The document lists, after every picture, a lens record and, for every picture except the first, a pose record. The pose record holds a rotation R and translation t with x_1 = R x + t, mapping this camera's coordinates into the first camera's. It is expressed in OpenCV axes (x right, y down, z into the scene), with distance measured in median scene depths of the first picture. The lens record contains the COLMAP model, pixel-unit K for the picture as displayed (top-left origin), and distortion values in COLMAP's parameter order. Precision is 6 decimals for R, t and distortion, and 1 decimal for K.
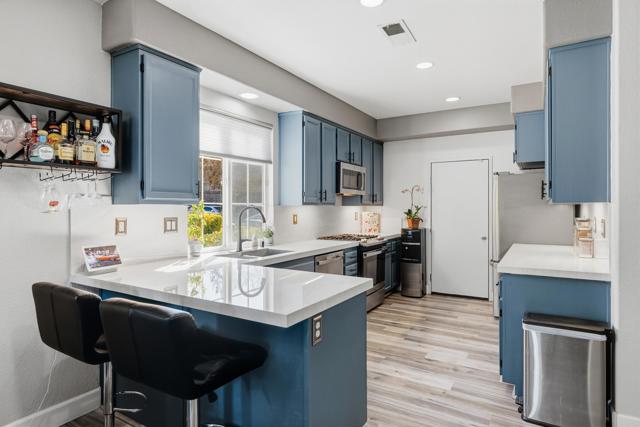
lens RADIAL K [[362.9, 0, 320.5], [0, 362.9, 211.8], [0, 0, 1]] dist [-0.002080, -0.000553]
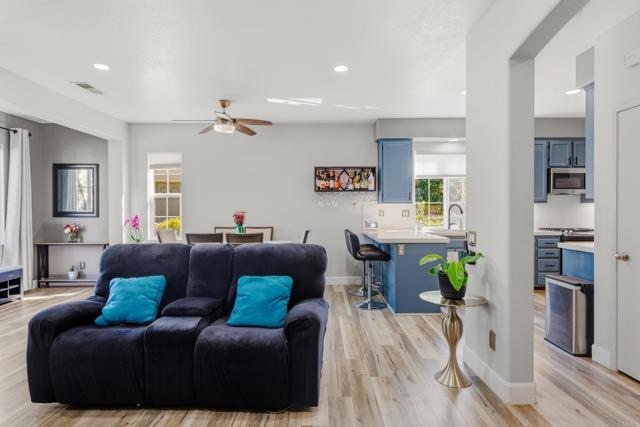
lens RADIAL K [[347.6, 0, 319.3], [0, 347.6, 212.0], [0, 0, 1]] dist [-0.001284, 0.002289]
pose [[0.515293, 0.005252, -0.856998, 1.056971], [-0.006787, 0.999975, 0.002048, 0.027290], [0.856987, 0.004761, 0.515316, -0.470935]]
